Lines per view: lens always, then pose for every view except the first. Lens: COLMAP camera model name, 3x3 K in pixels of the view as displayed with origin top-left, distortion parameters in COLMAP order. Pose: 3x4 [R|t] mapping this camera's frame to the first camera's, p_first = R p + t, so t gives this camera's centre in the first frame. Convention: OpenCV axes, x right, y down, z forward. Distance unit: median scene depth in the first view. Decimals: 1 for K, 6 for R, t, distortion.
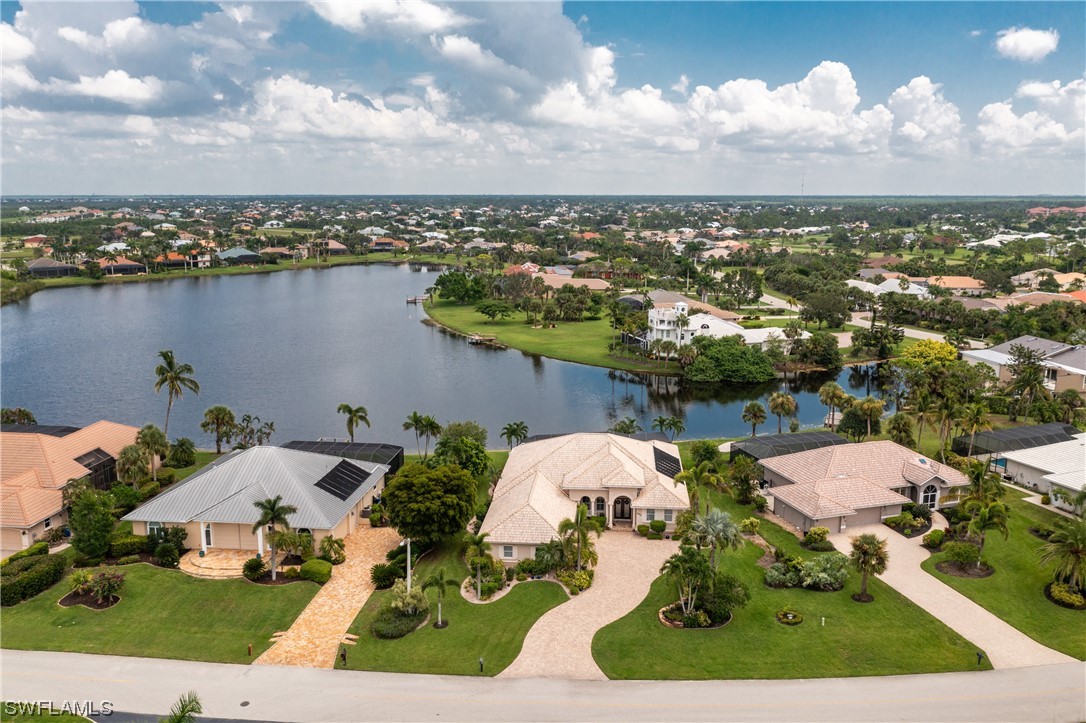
lens RADIAL K [[886.5, 0, 541.7], [0, 886.5, 372.5], [0, 0, 1]] dist [-0.003895, 0.016249]
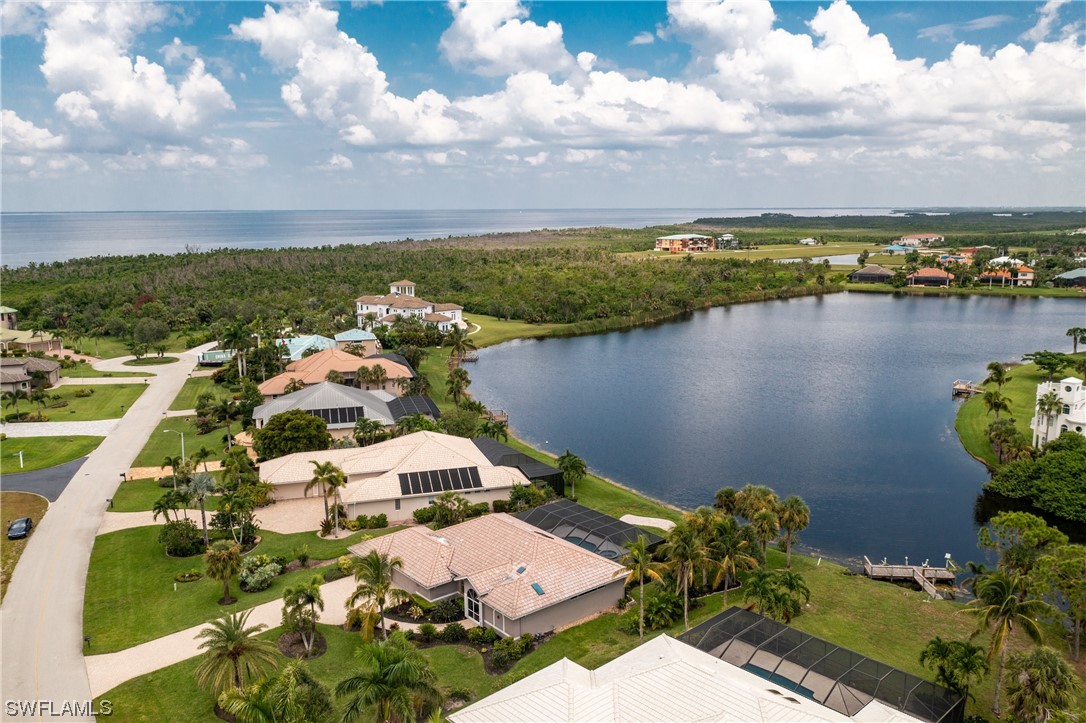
lens RADIAL K [[886.5, 0, 544.1], [0, 886.5, 356.8], [0, 0, 1]] dist [-0.003895, 0.016249]
pose [[0.368514, 0.154444, -0.916703, 0.613043], [-0.180767, 0.979185, 0.092303, -0.084678], [0.911878, 0.131695, 0.388762, 0.388569]]
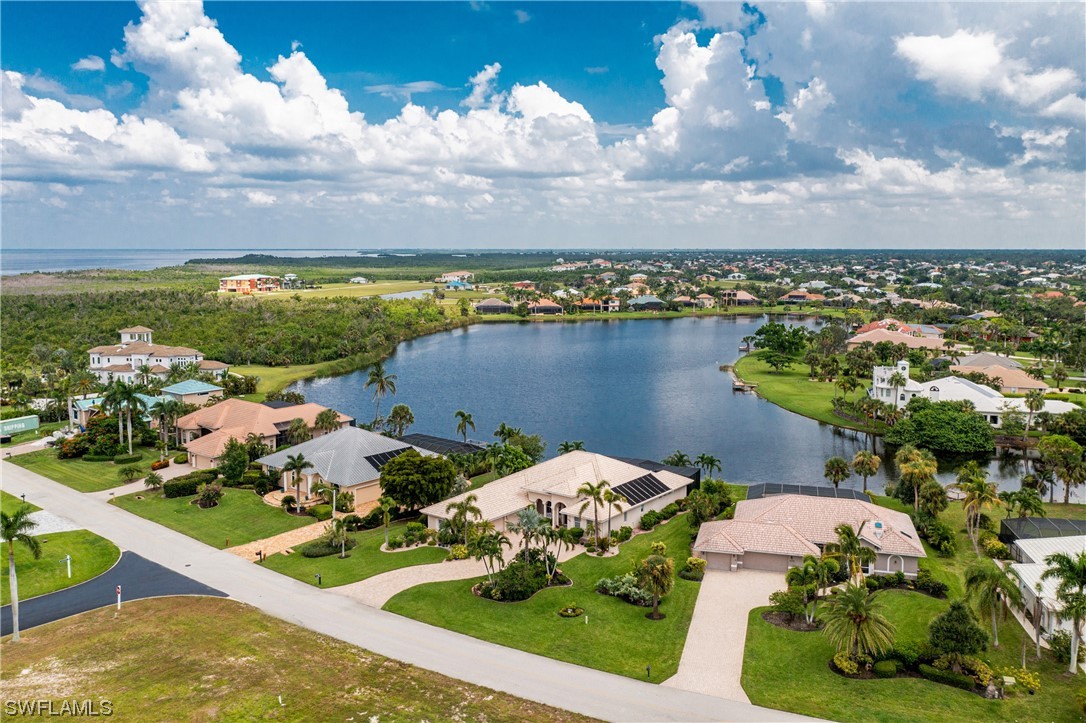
lens RADIAL K [[886.5, 0, 537.6], [0, 886.5, 358.1], [0, 0, 1]] dist [-0.003895, 0.016249]
pose [[0.833520, 0.069604, -0.548088, 0.347315], [-0.110879, 0.992924, -0.042527, 0.001563], [0.541249, 0.096219, 0.835339, -0.005406]]
